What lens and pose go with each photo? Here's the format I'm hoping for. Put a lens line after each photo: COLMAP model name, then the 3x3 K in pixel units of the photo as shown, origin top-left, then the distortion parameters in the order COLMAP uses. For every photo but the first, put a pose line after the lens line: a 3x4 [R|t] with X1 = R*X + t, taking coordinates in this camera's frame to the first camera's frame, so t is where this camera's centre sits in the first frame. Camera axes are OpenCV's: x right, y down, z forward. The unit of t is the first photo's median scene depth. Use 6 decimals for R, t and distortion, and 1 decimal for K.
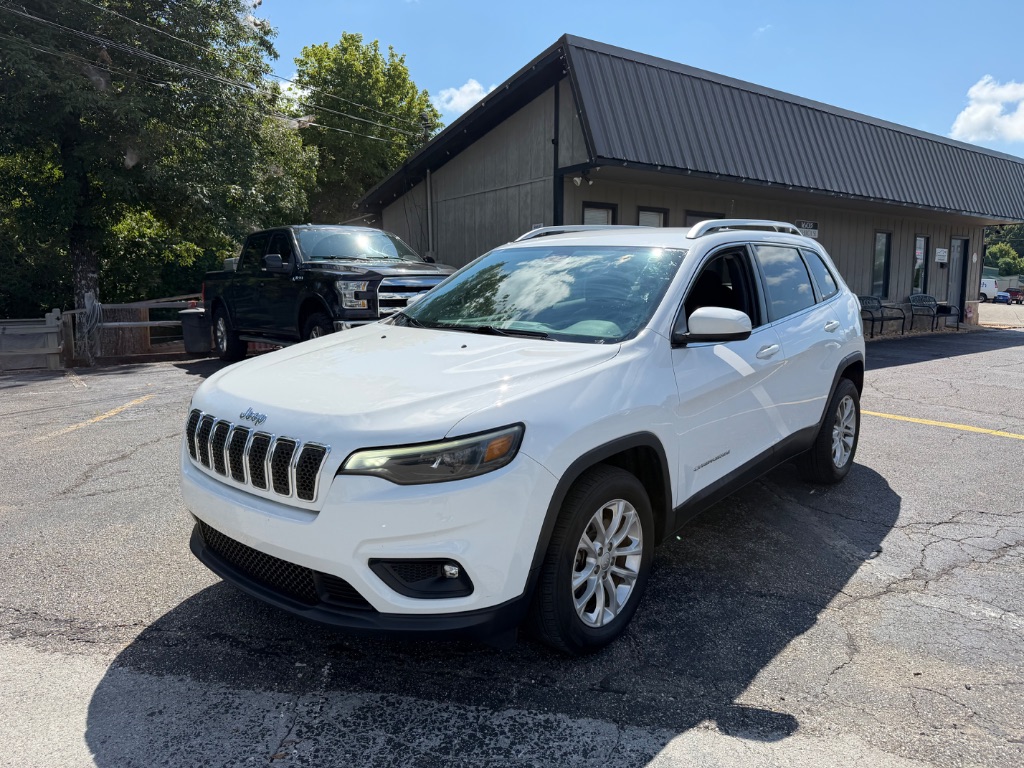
lens RADIAL K [[742.7, 0, 512.6], [0, 742.7, 402.5], [0, 0, 1]] dist [-0.001671, -0.000707]
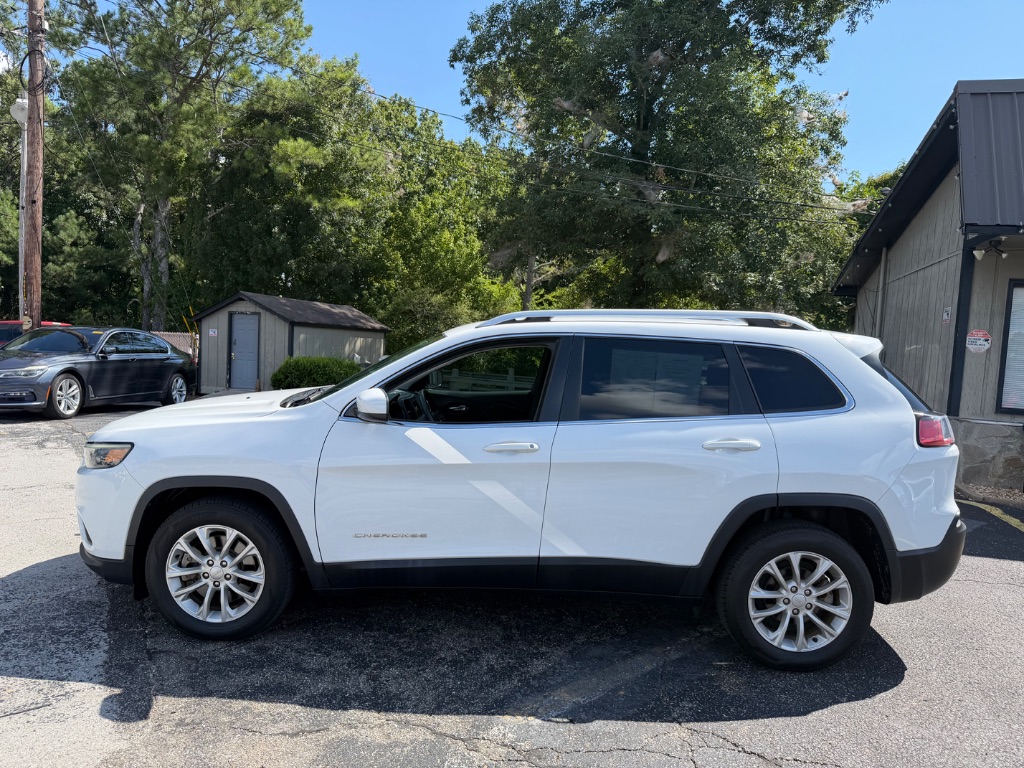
lens RADIAL K [[755.0, 0, 512.5], [0, 755.0, 396.1], [0, 0, 1]] dist [-0.001073, -0.004330]
pose [[0.600843, 0.087806, -0.794530, 0.360120], [-0.181309, 0.983014, -0.028475, -0.035475], [0.778534, 0.161164, 0.606557, 0.138452]]
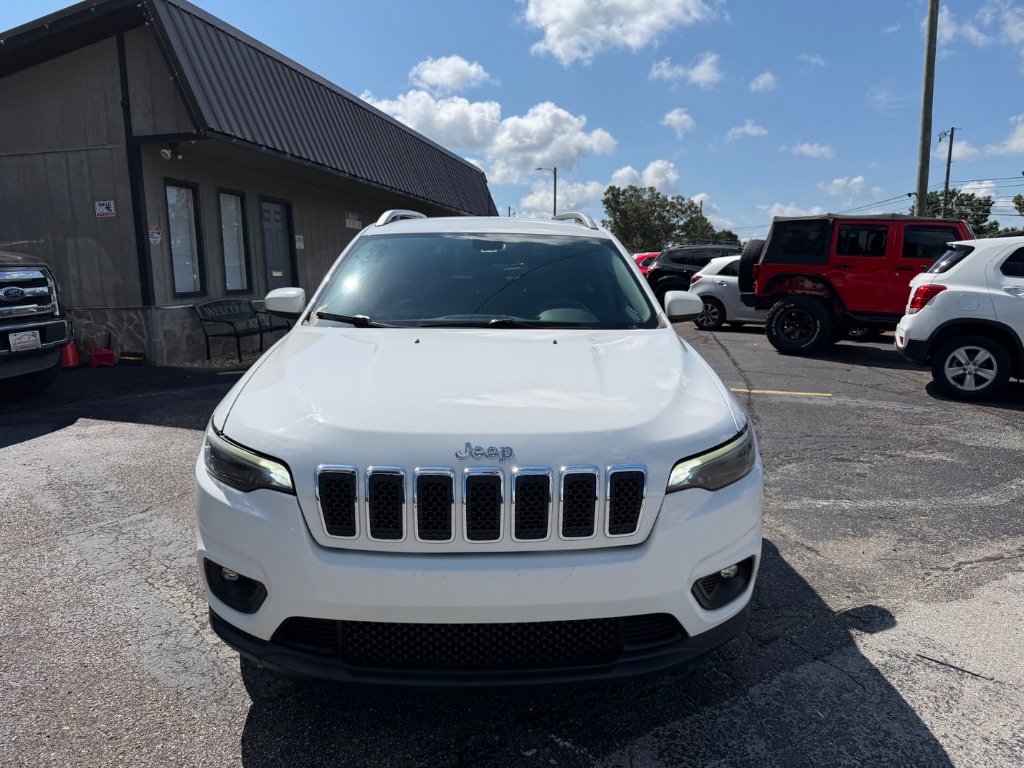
lens RADIAL K [[742.7, 0, 512.6], [0, 742.7, 402.5], [0, 0, 1]] dist [-0.001671, -0.000707]
pose [[0.744777, -0.119649, 0.656500, -0.189448], [0.109948, 0.992351, 0.056127, -0.016522], [-0.658194, 0.030379, 0.752235, 0.092740]]
